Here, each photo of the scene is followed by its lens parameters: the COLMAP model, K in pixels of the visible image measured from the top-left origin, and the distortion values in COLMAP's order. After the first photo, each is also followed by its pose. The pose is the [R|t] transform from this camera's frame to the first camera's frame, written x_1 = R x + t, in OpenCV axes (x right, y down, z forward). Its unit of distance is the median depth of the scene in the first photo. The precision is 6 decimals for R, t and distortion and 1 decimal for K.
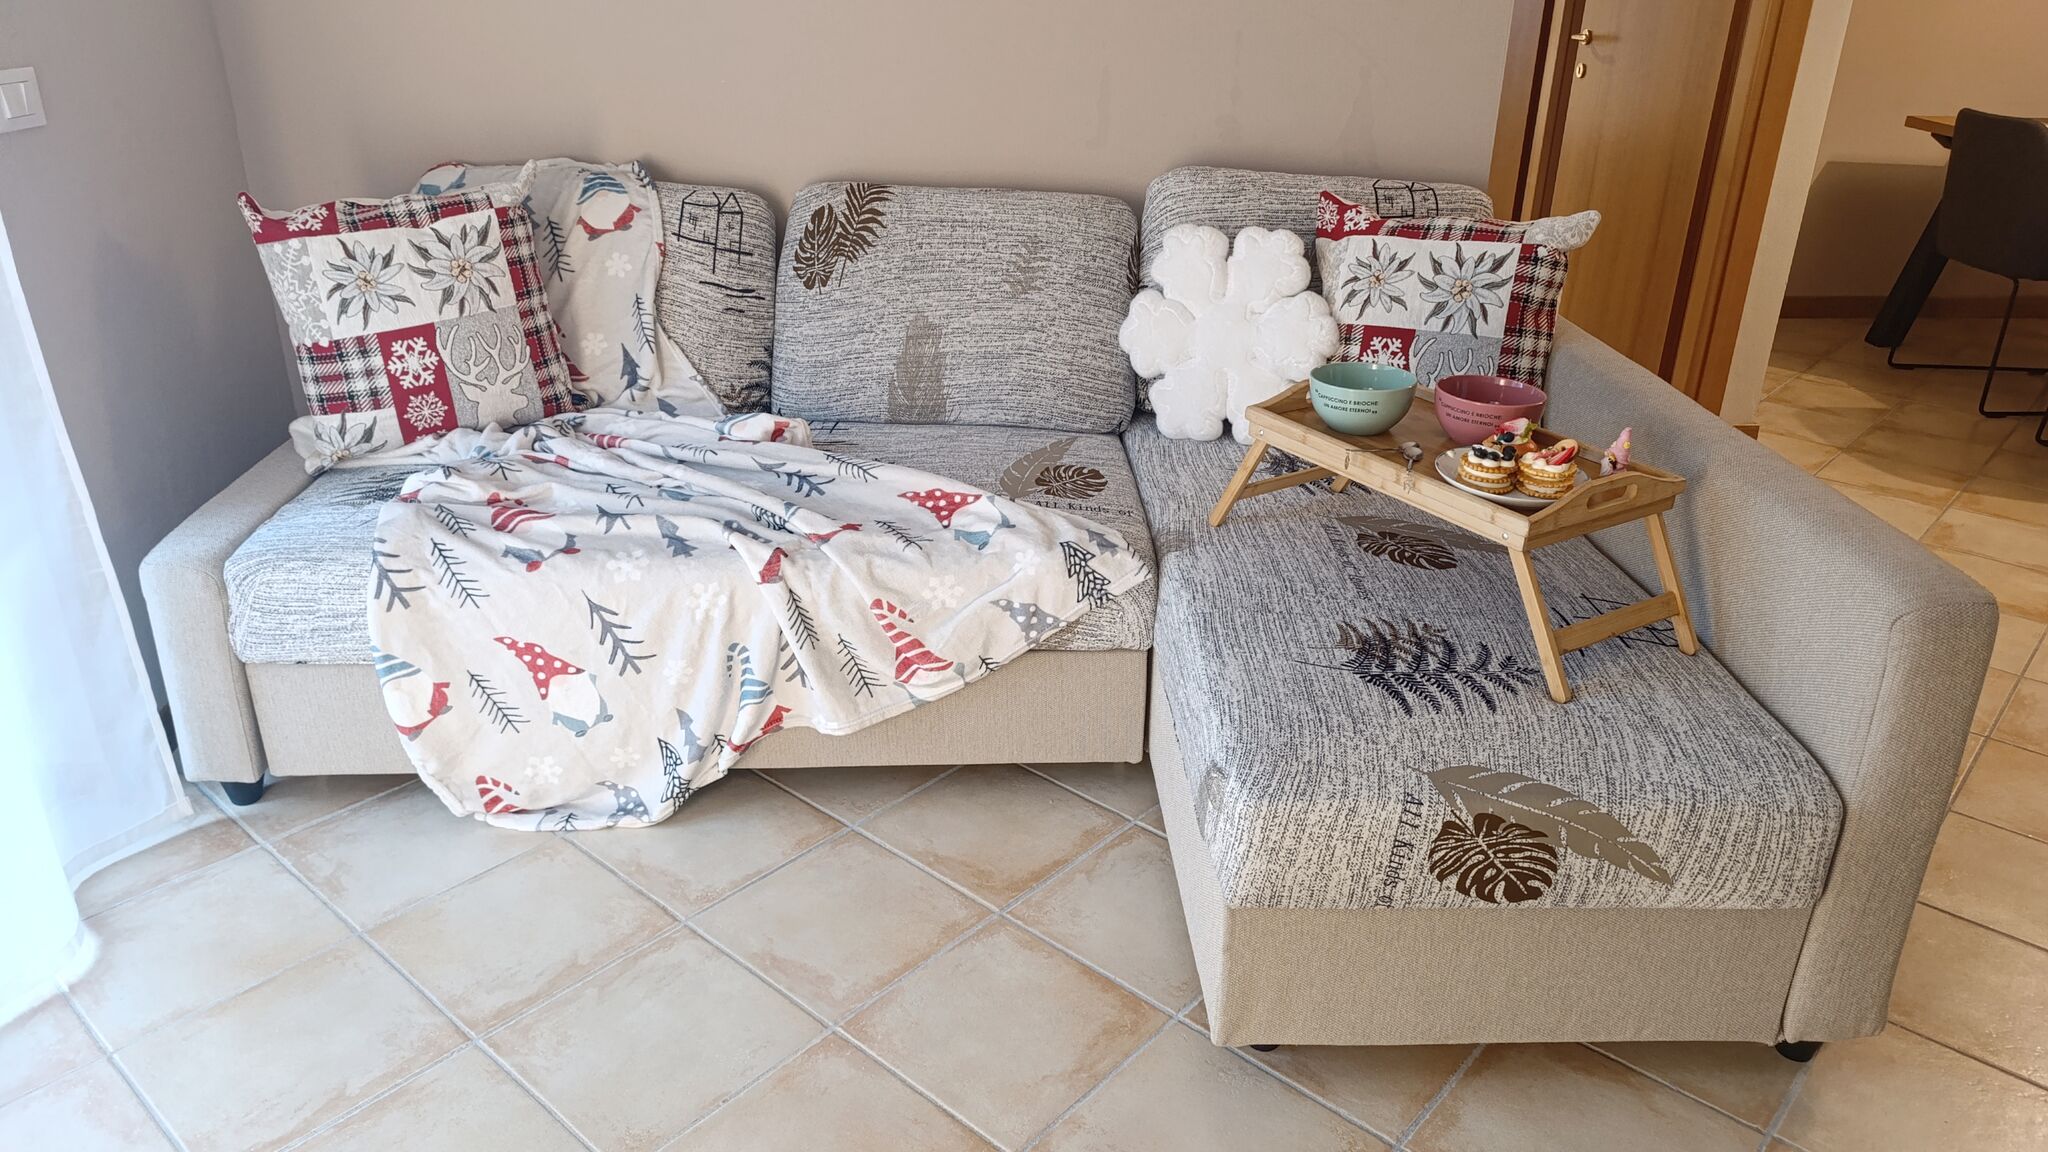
lens RADIAL K [[1407.2, 0, 1027.7], [0, 1407.2, 563.0], [0, 0, 1]] dist [0.059151, -0.078024]
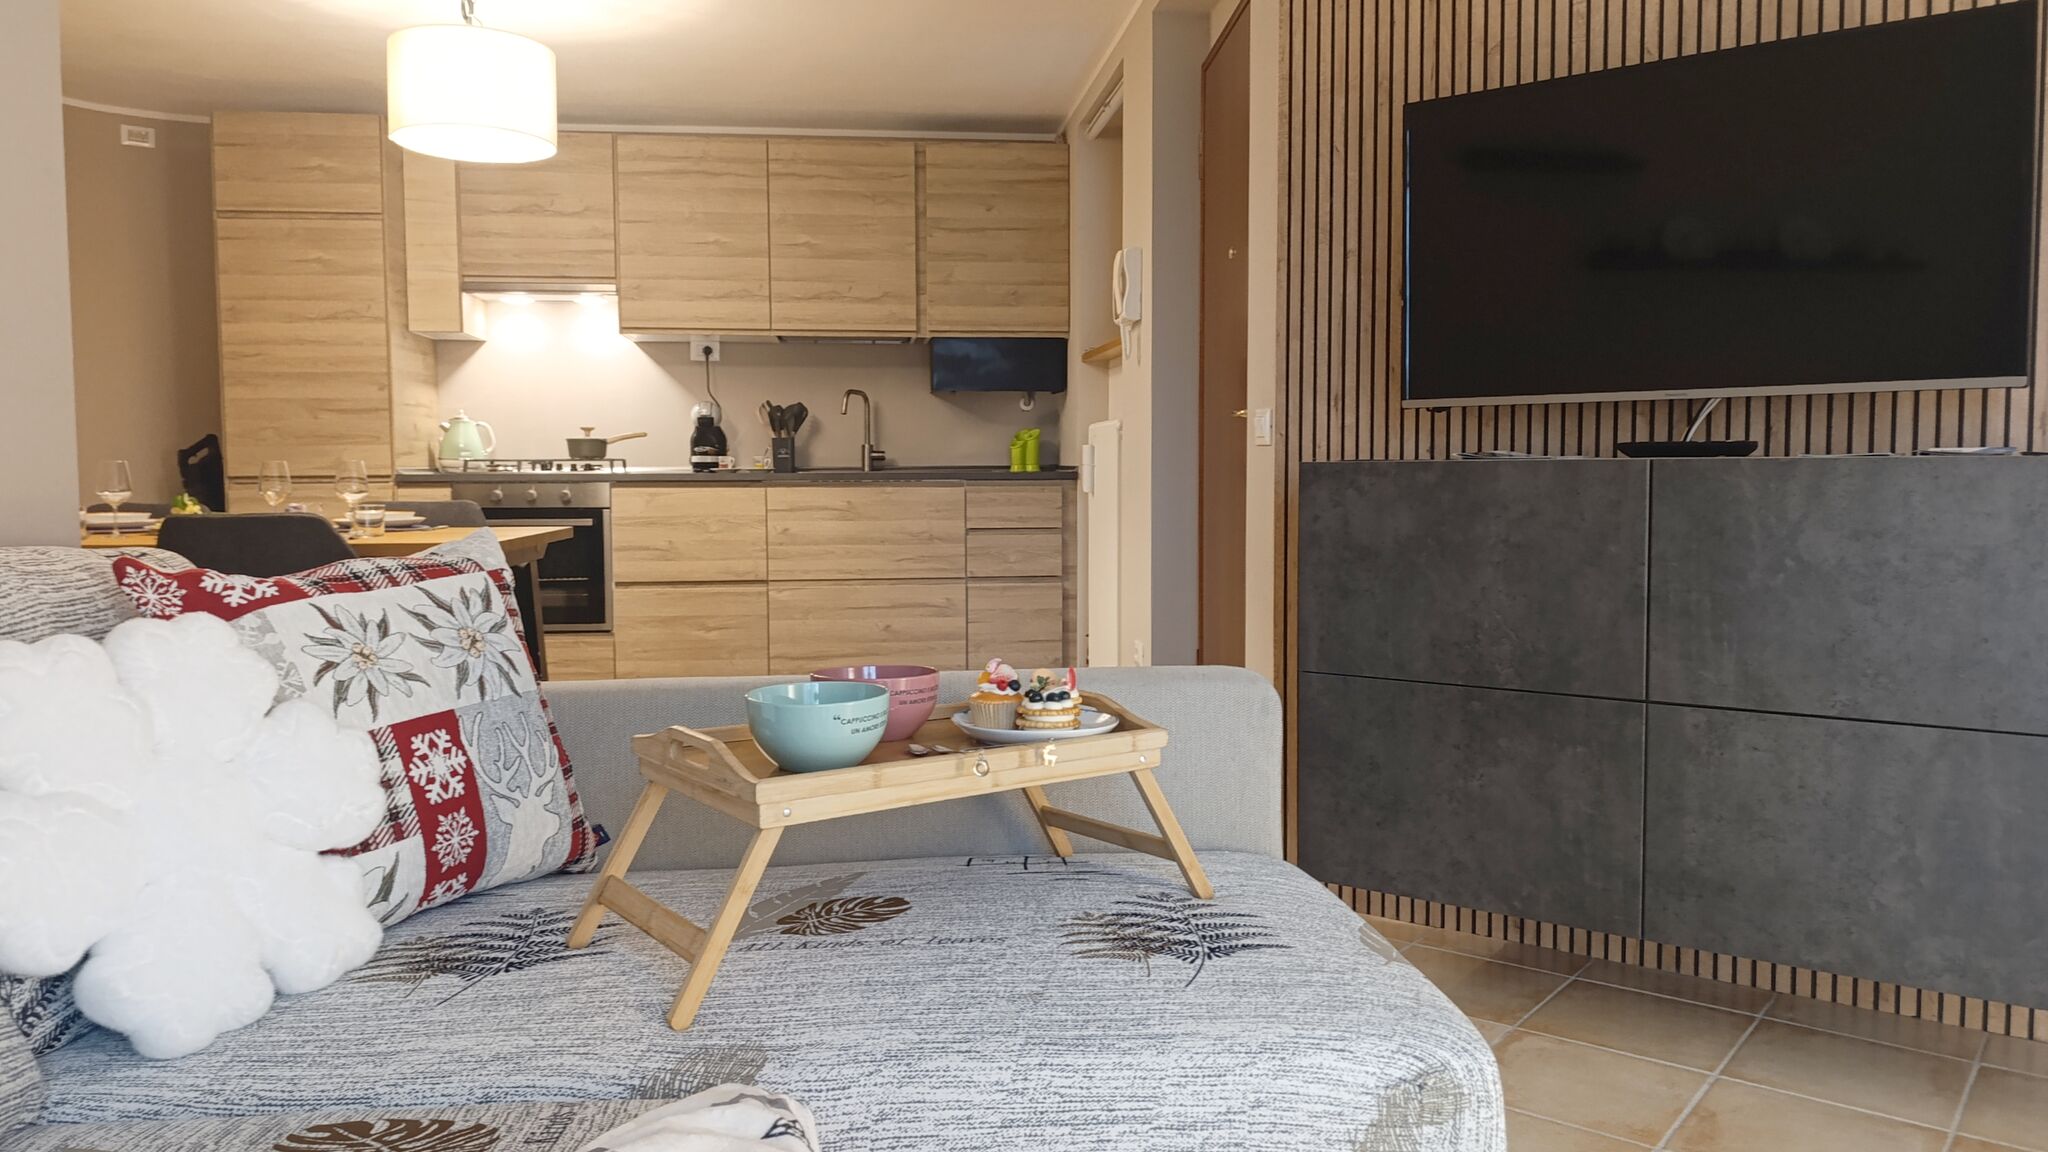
lens RADIAL K [[1457.8, 0, 1019.5], [0, 1457.8, 561.9], [0, 0, 1]] dist [0.061355, -0.086274]
pose [[-0.061621, -0.080002, 0.994888, -0.441132], [0.408379, 0.907507, 0.098270, -0.194667], [-0.910730, 0.412347, -0.023251, 0.775480]]
